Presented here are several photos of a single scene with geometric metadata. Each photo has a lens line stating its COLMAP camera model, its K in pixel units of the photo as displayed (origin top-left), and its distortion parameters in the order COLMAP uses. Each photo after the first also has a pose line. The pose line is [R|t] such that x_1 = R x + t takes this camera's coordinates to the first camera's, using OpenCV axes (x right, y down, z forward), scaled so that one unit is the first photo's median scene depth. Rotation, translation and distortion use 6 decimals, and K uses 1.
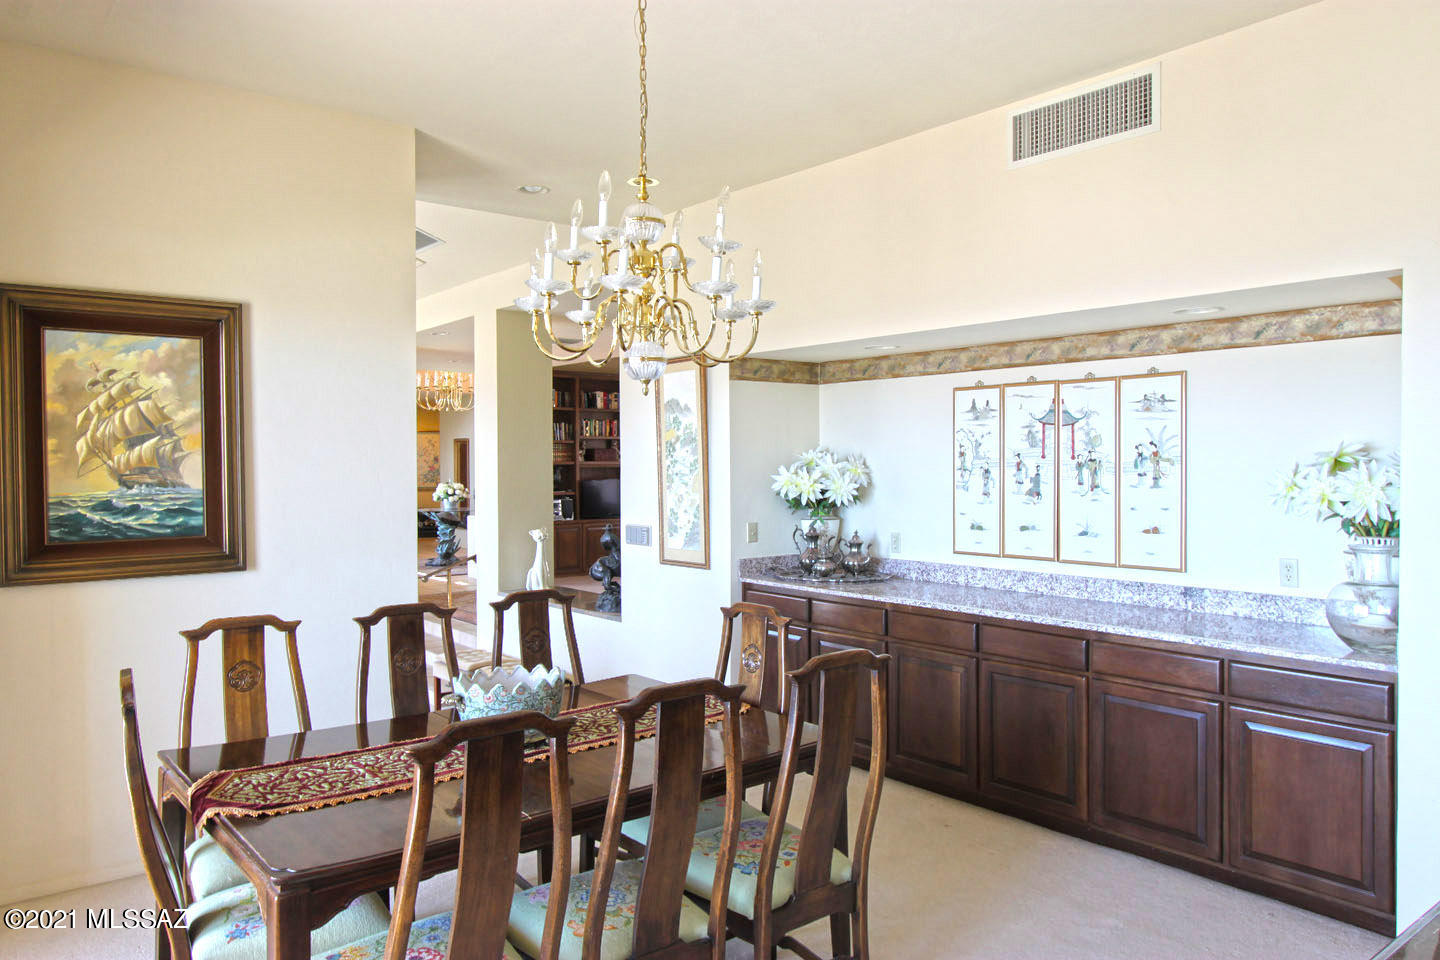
lens RADIAL K [[1022.8, 0, 721.8], [0, 1022.8, 477.5], [0, 0, 1]] dist [0.004688, 0.001429]
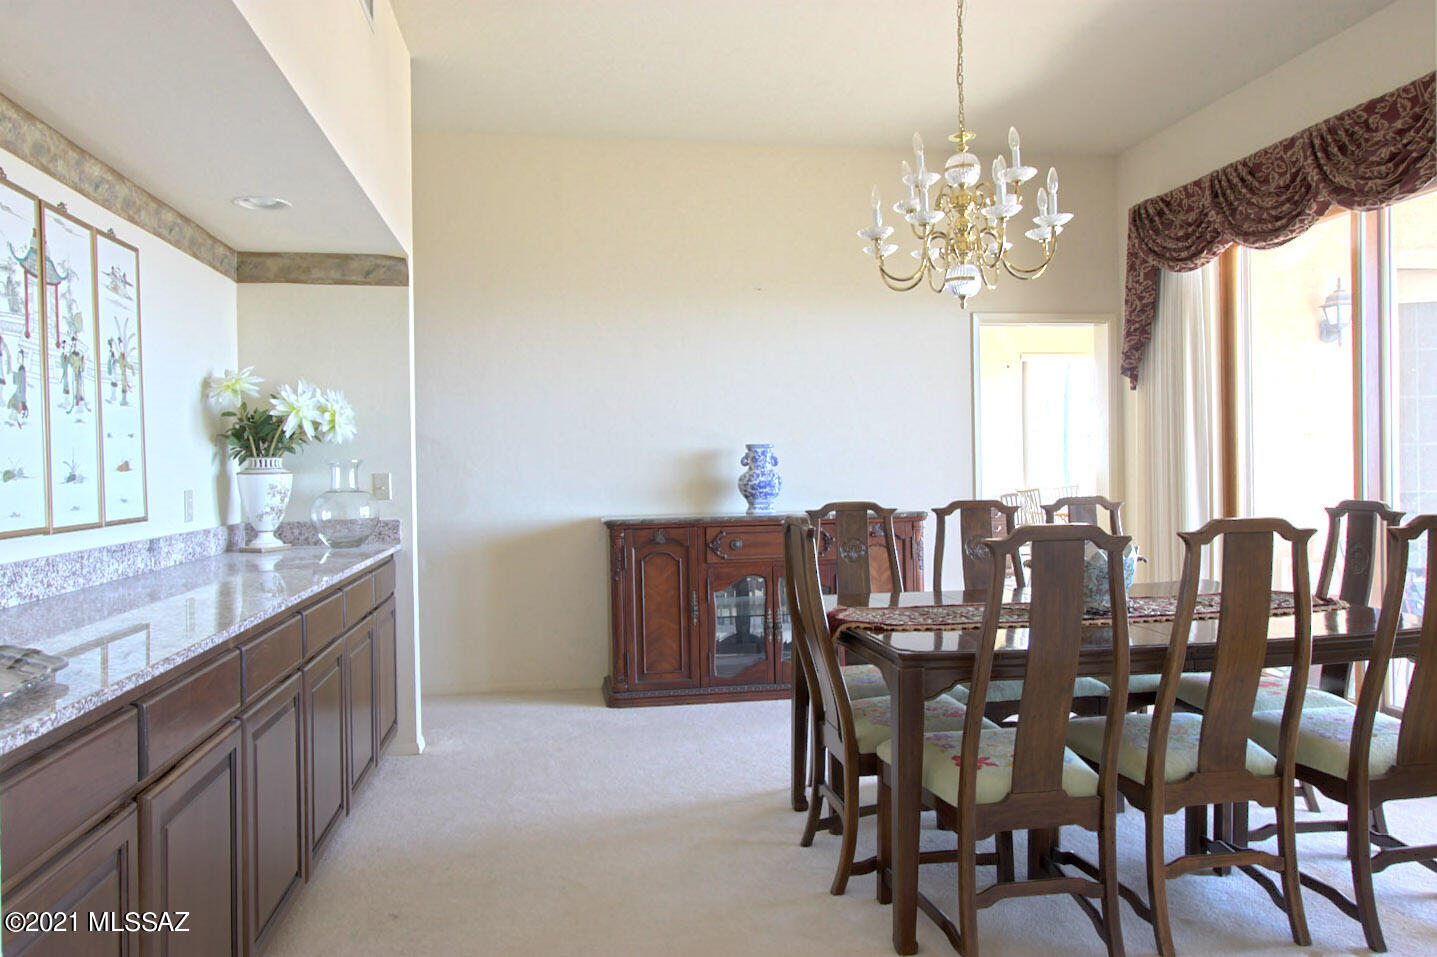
lens RADIAL K [[1020.7, 0, 719.3], [0, 1020.7, 473.1], [0, 0, 1]] dist [0.004688, 0.001429]
pose [[-0.870949, 0.010558, 0.491260, -0.252481], [0.023456, 0.999523, 0.020103, 0.049058], [-0.490814, 0.029032, -0.870781, 1.324247]]
